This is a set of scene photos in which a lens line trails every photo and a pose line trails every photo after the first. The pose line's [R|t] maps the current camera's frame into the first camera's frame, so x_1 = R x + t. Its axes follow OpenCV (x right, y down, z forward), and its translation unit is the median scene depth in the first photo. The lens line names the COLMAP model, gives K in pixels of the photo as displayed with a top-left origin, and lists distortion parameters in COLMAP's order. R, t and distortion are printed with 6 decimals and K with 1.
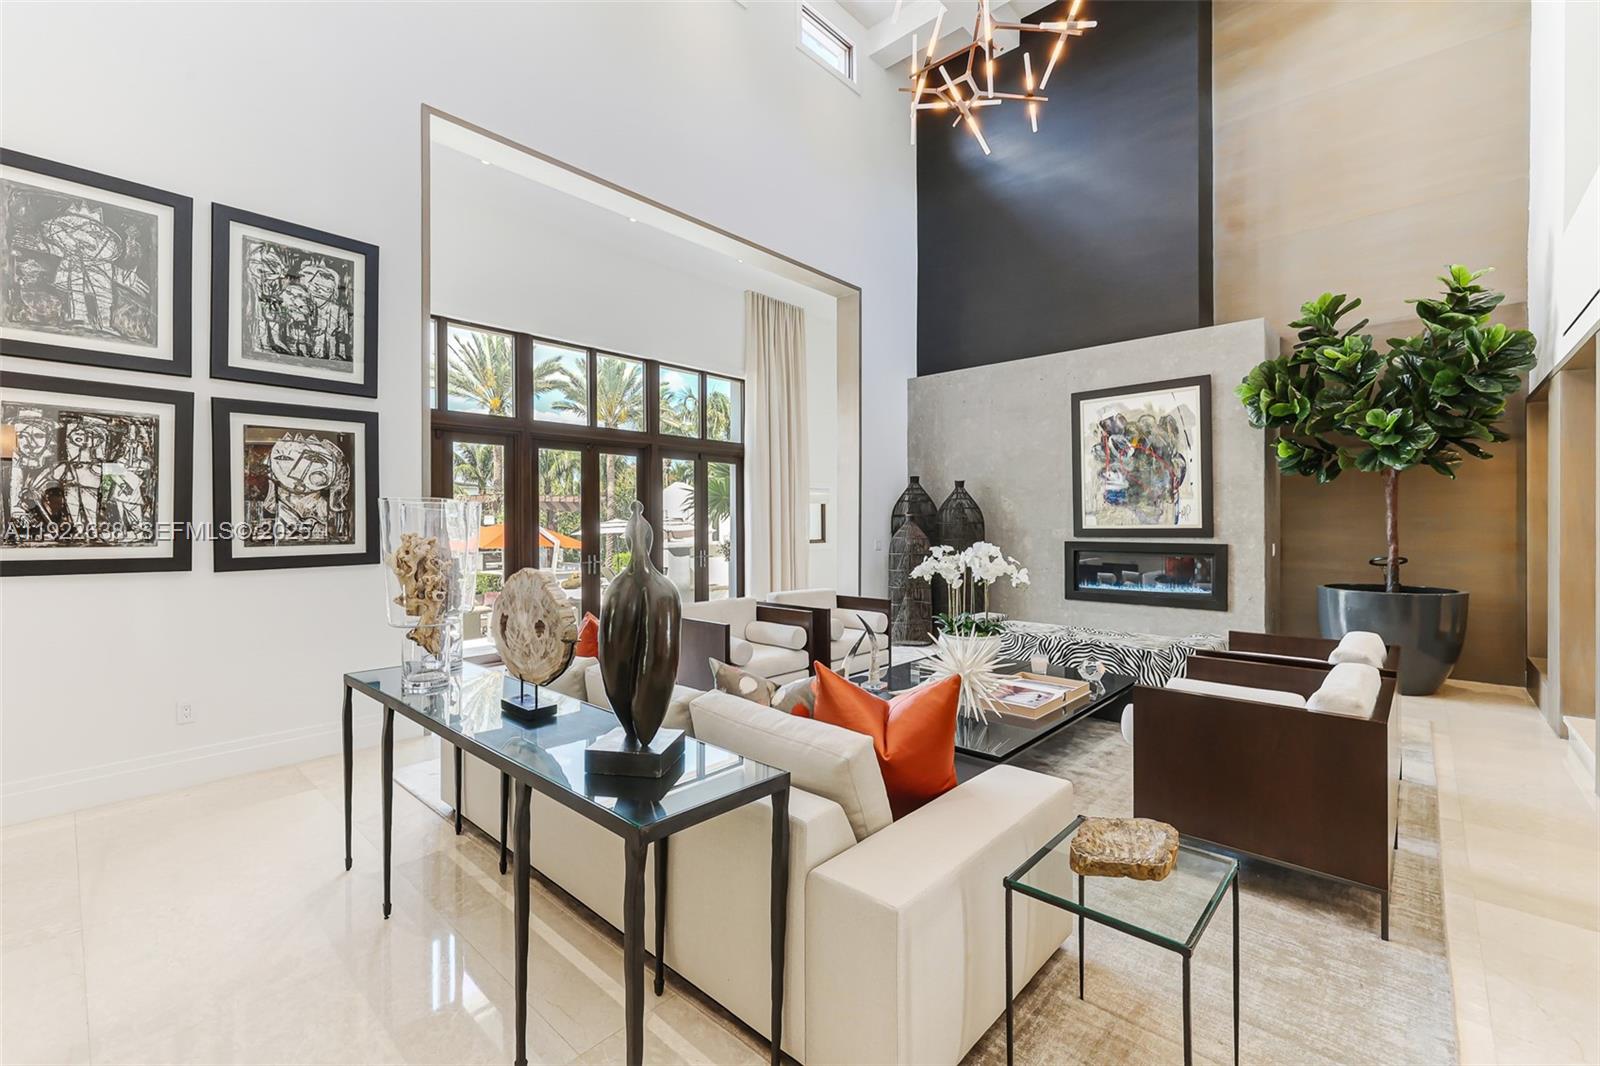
lens RADIAL K [[677.7, 0, 784.5], [0, 677.7, 524.9], [0, 0, 1]] dist [0.001344, -0.000663]
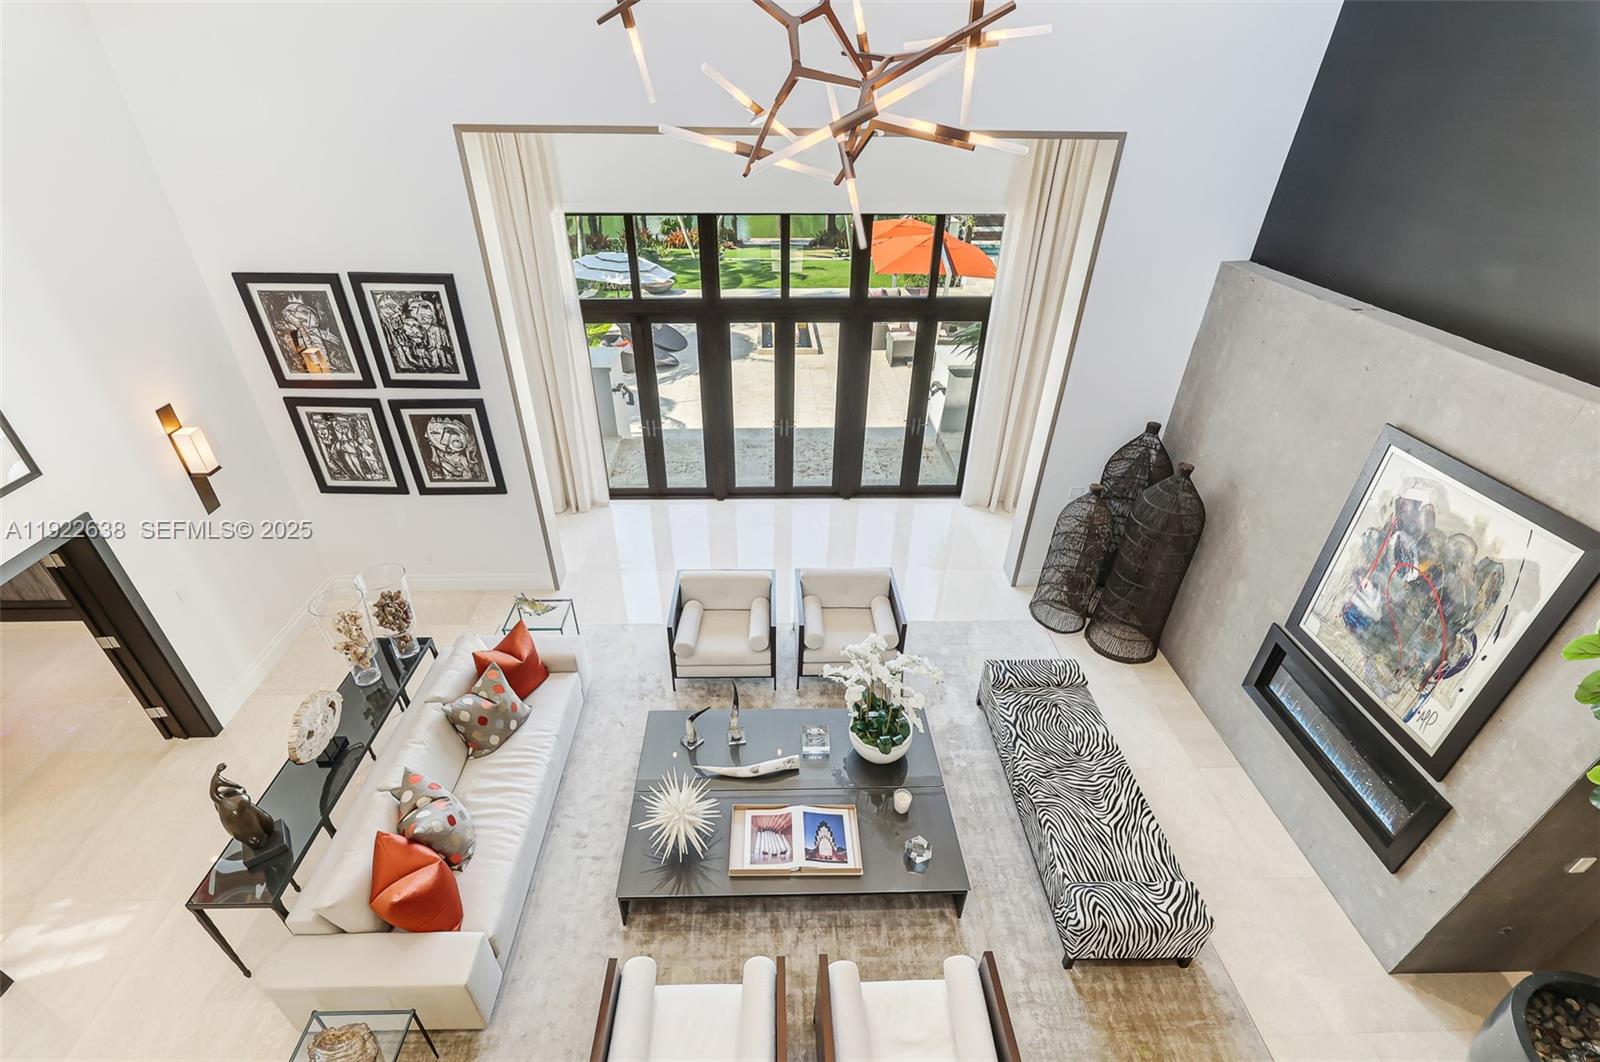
lens RADIAL K [[677.7, 0, 791.2], [0, 677.7, 526.1], [0, 0, 1]] dist [0.001344, -0.000663]
pose [[0.702898, 0.393806, -0.592327, 0.768918], [-0.019564, 0.843138, 0.537341, -0.707759], [0.711022, -0.366107, 0.600344, 0.528622]]
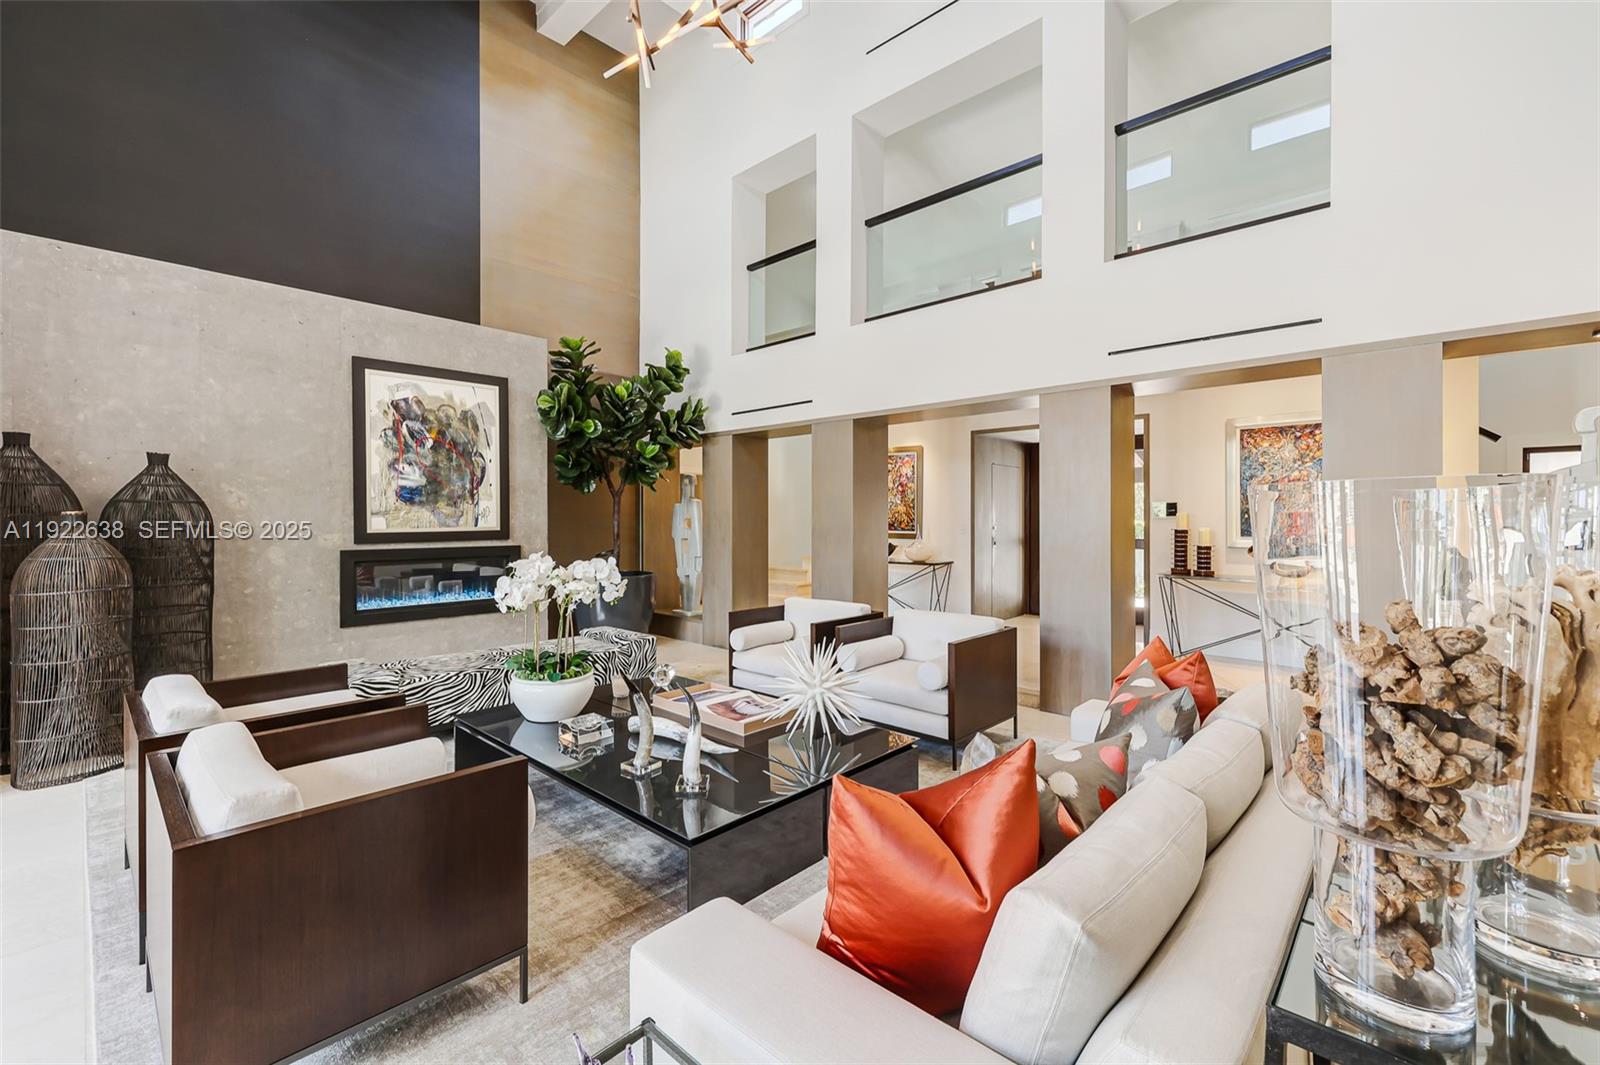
lens RADIAL K [[677.7, 0, 786.7], [0, 677.7, 521.4], [0, 0, 1]] dist [0.001344, -0.000663]
pose [[0.016120, 0.000407, 0.999870, -0.574151], [0.005822, 0.999983, -0.000501, -0.008239], [-0.999853, 0.005829, 0.016117, 0.870712]]
